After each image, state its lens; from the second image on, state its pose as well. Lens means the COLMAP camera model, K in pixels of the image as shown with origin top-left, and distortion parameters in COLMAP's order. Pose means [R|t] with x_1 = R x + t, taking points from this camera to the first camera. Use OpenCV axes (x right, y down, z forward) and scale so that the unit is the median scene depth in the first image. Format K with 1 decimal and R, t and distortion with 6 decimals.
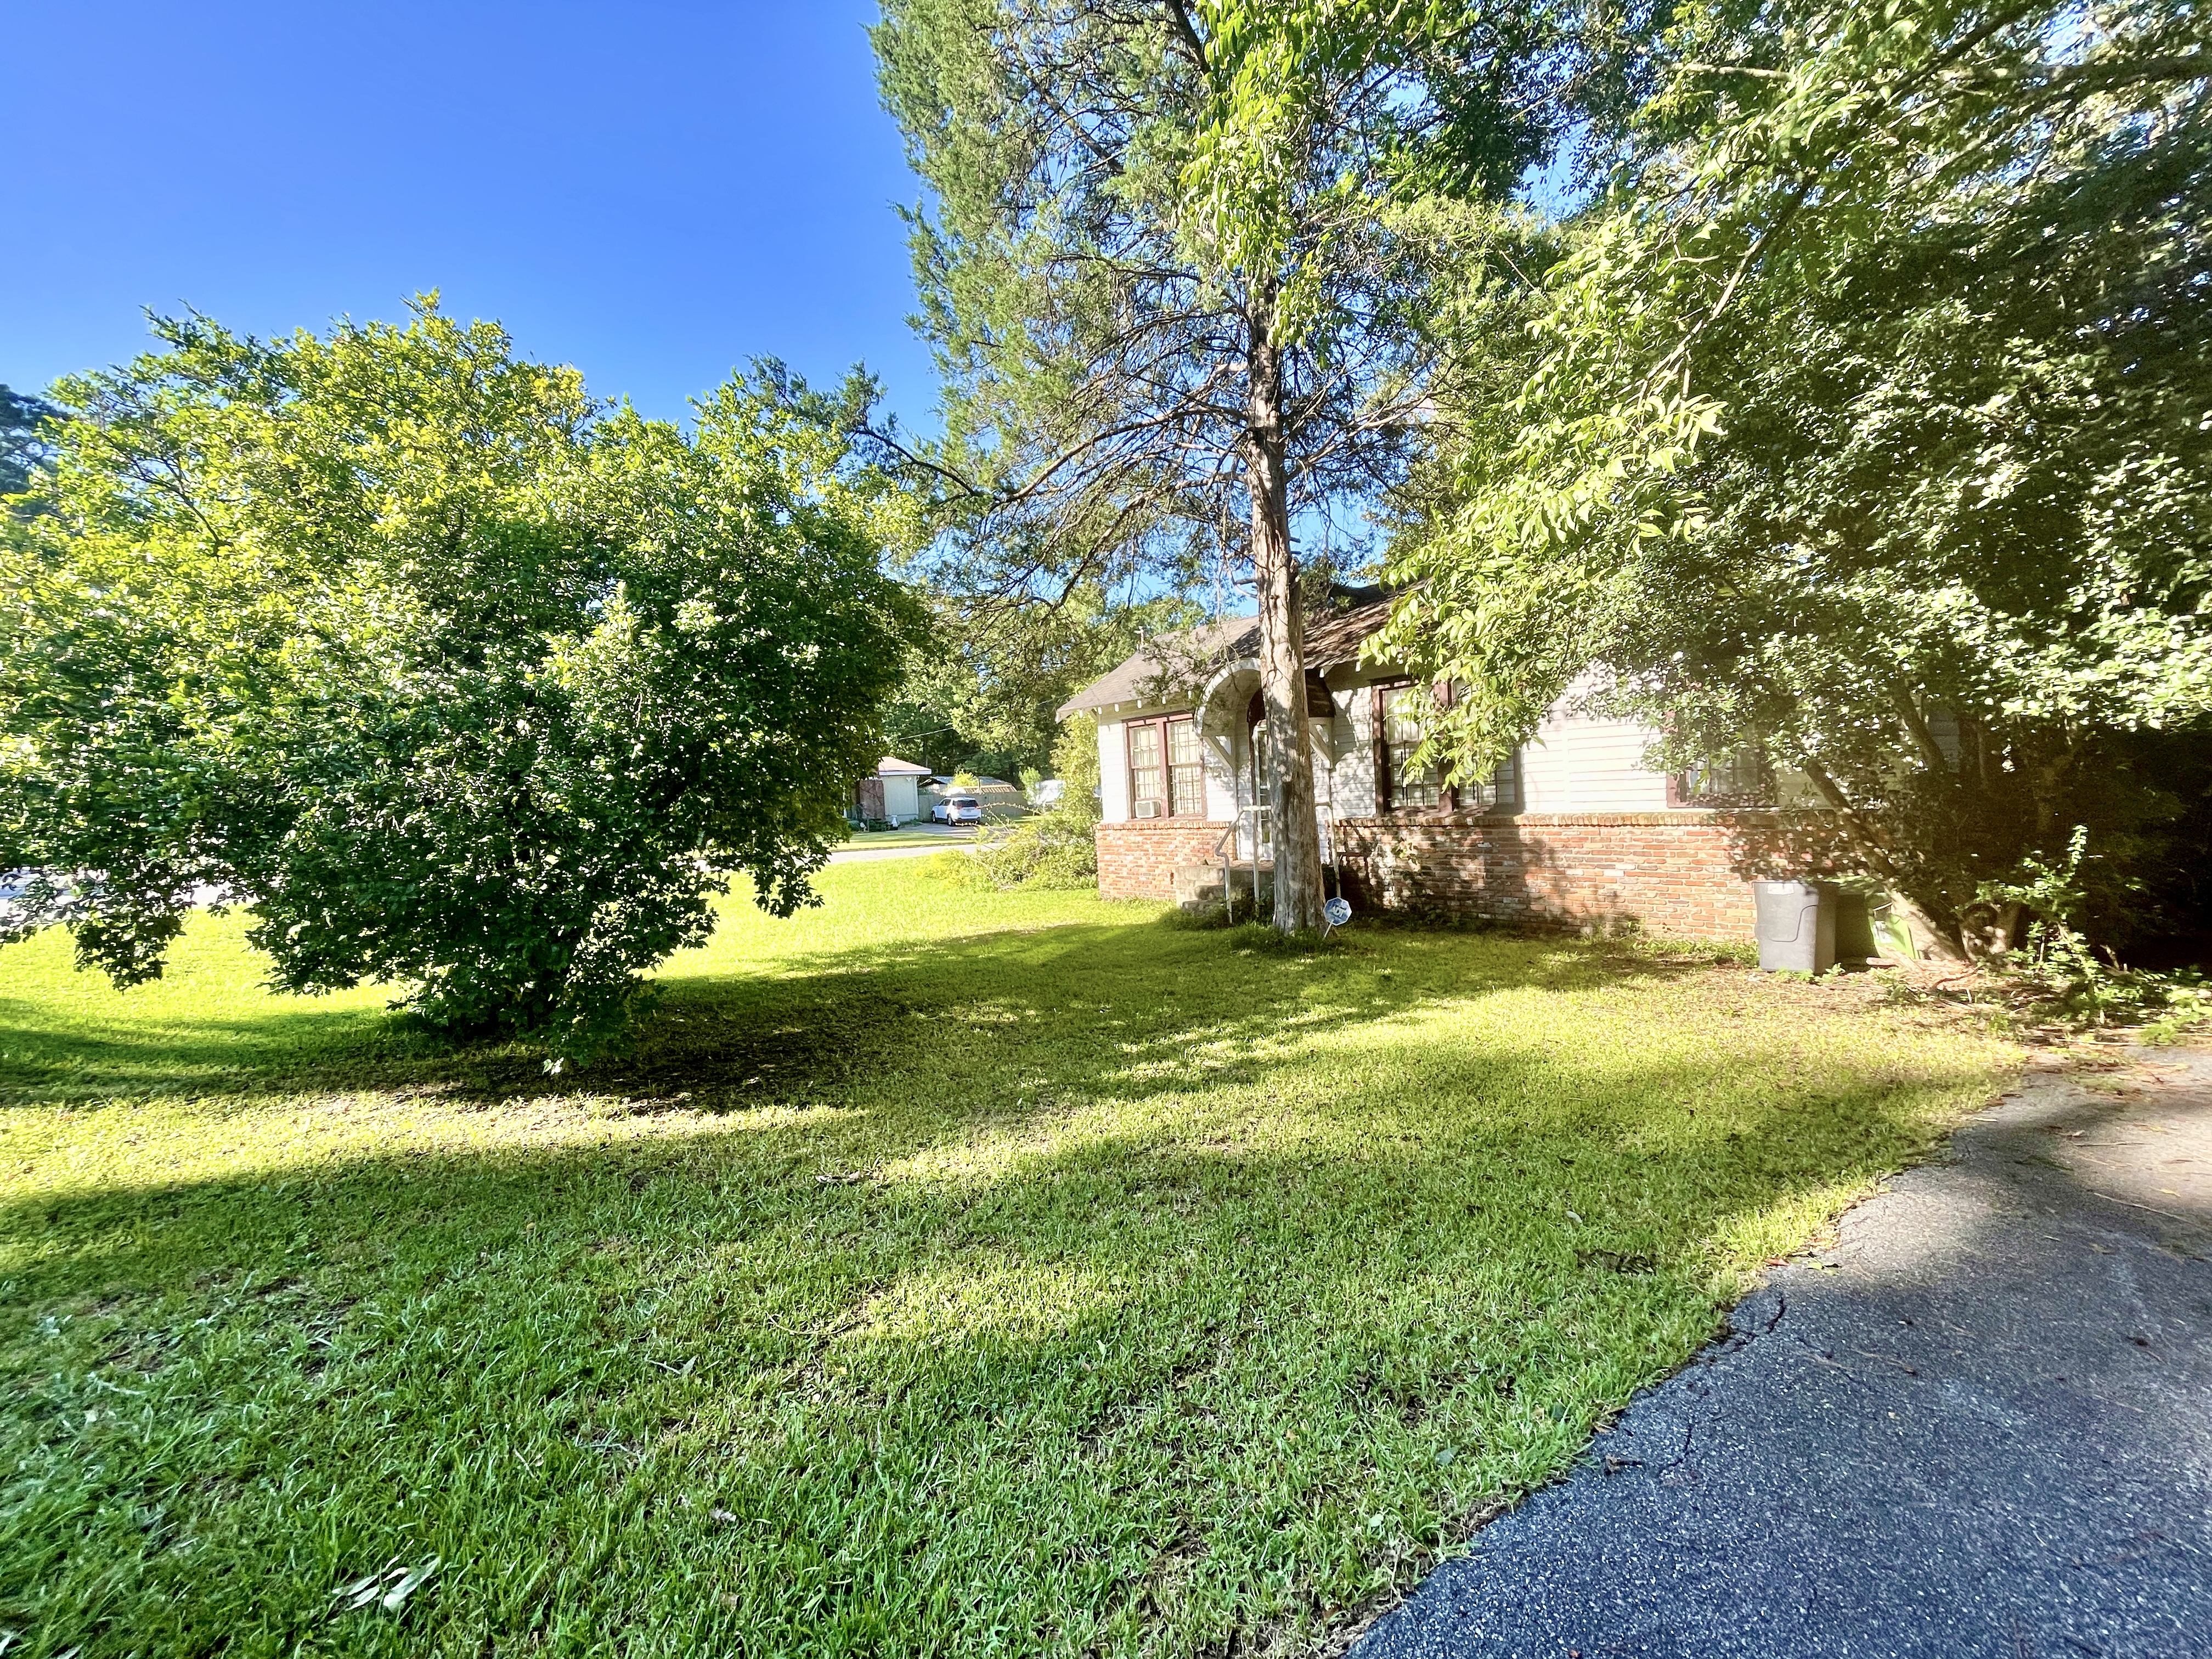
lens RADIAL K [[898.3, 0, 1096.4], [0, 898.3, 829.4], [0, 0, 1]] dist [0.006066, -0.000197]
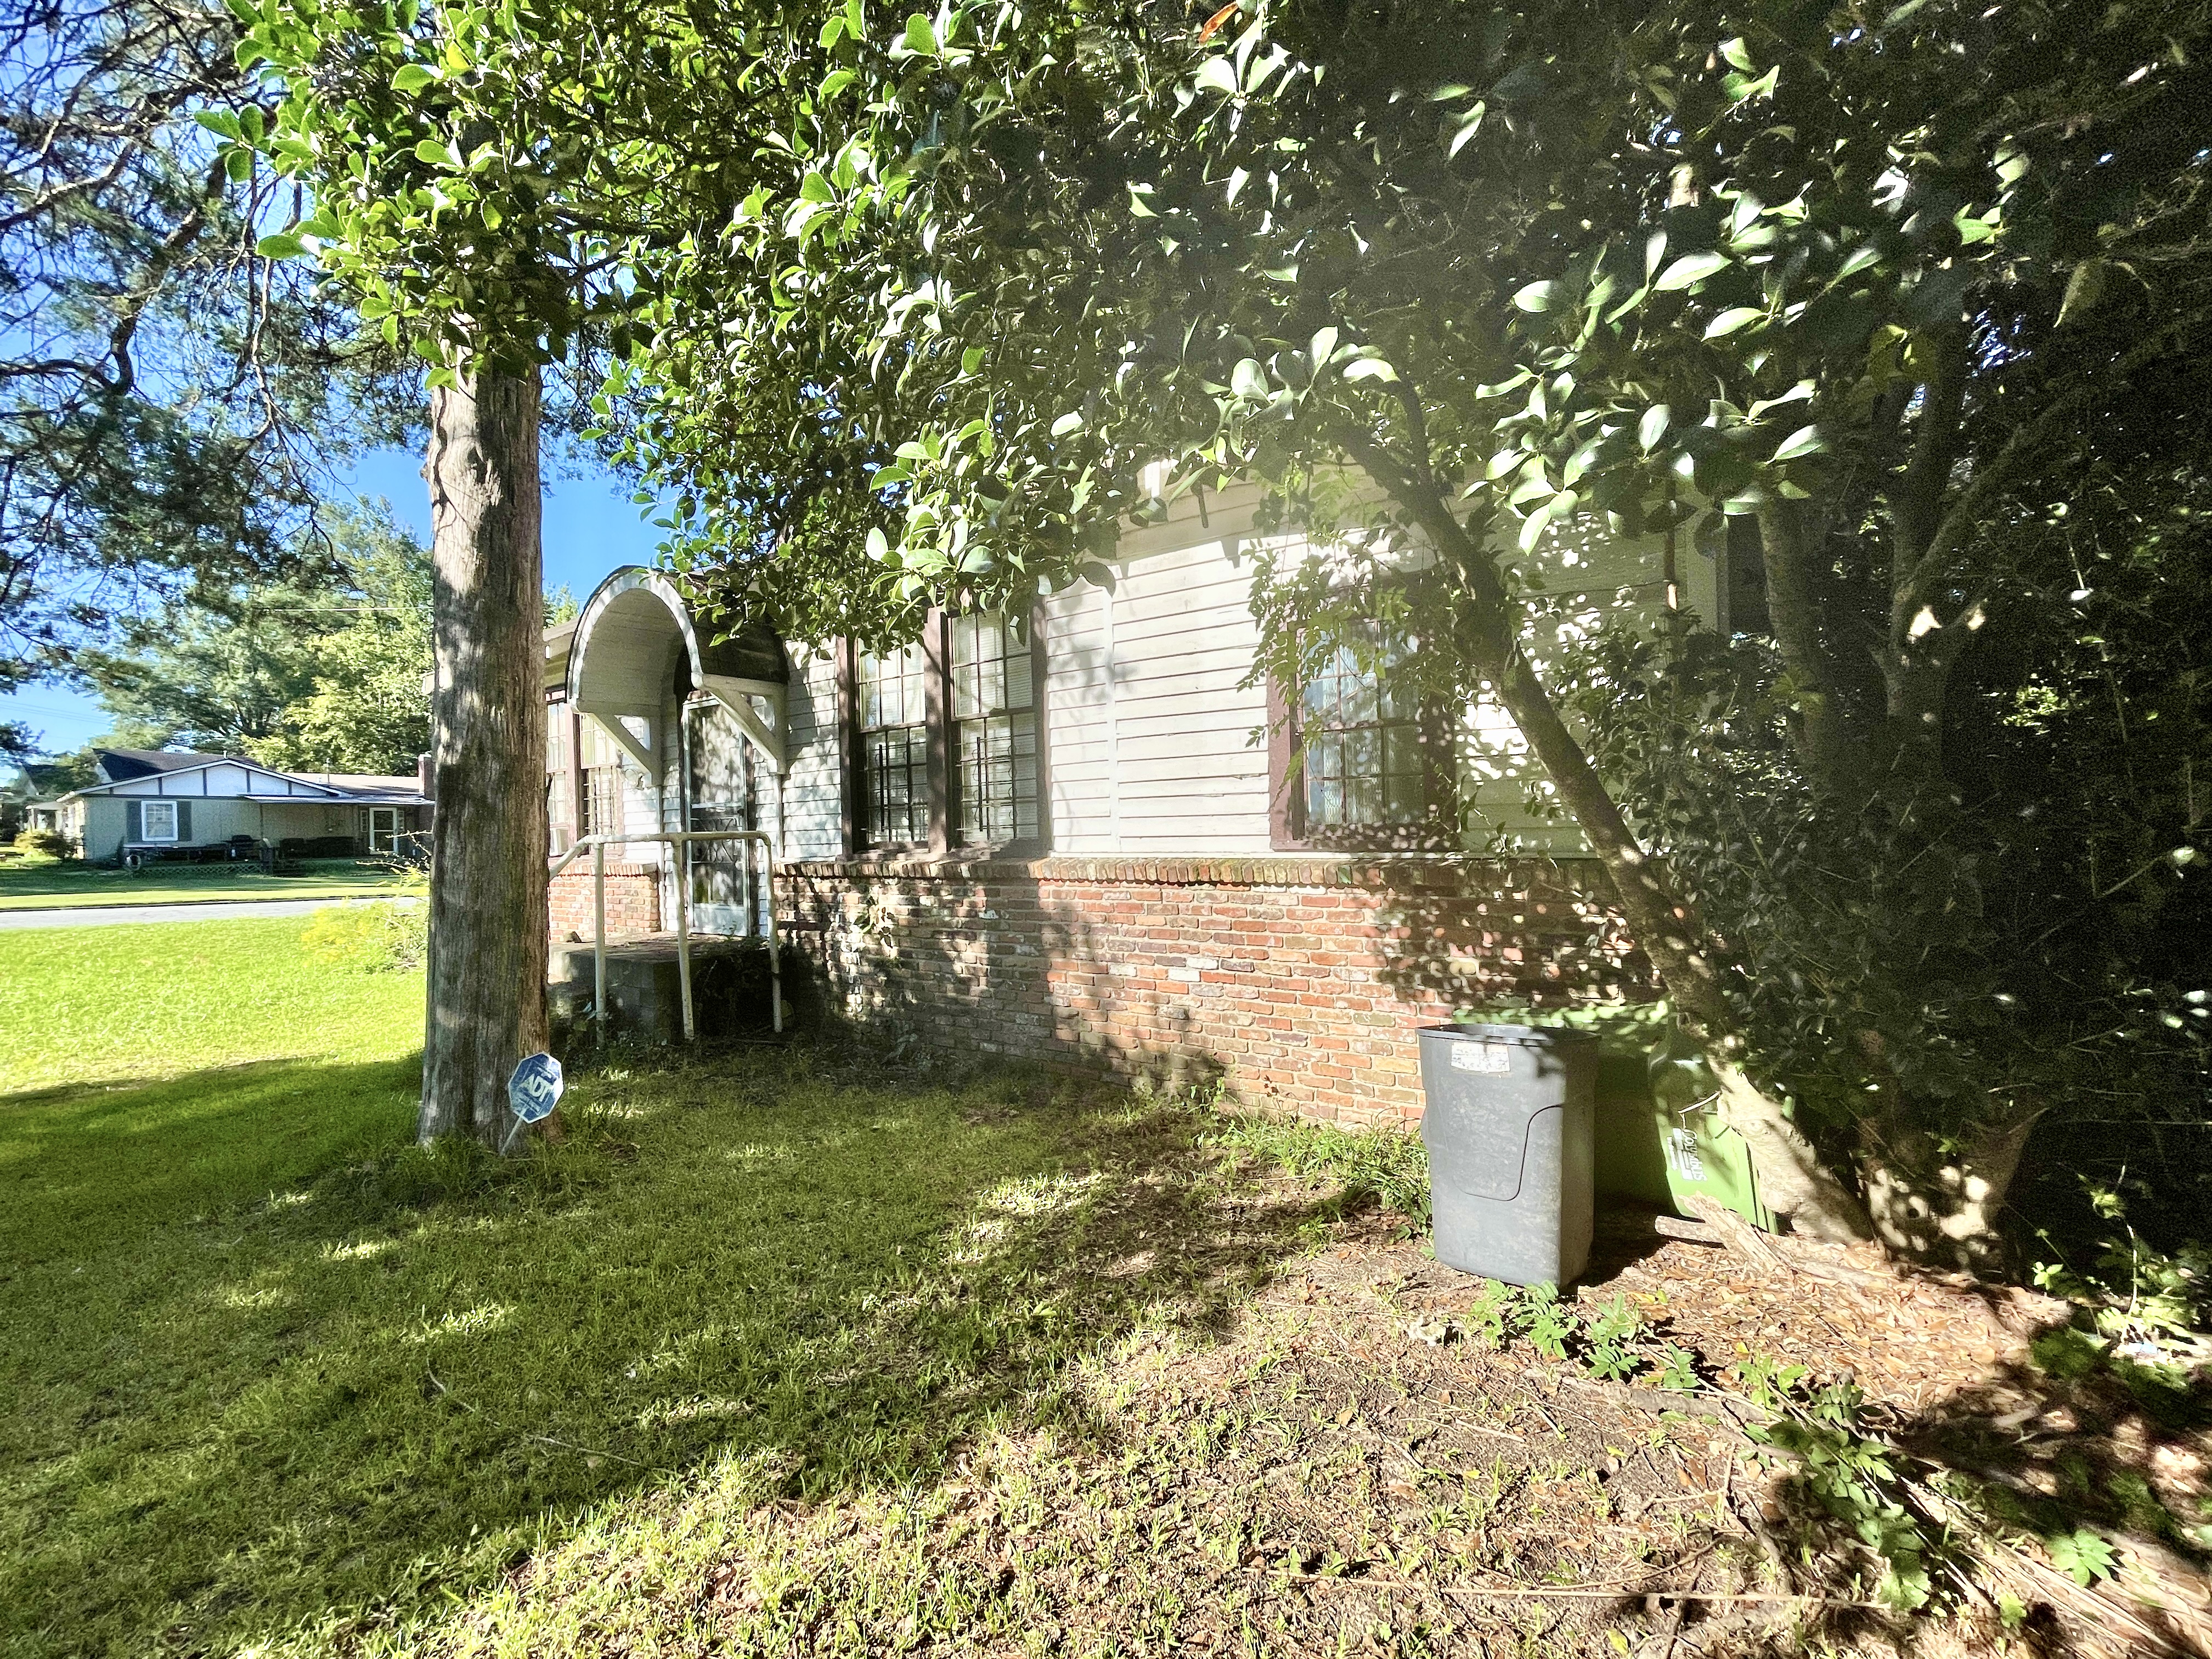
lens RADIAL K [[931.2, 0, 1063.2], [0, 931.2, 835.3], [0, 0, 1]] dist [-0.001669, -0.000362]
pose [[0.963590, 0.027825, 0.265934, 0.316525], [-0.016472, 0.998859, -0.044826, -0.005687], [-0.266878, 0.038813, 0.962948, 0.437035]]
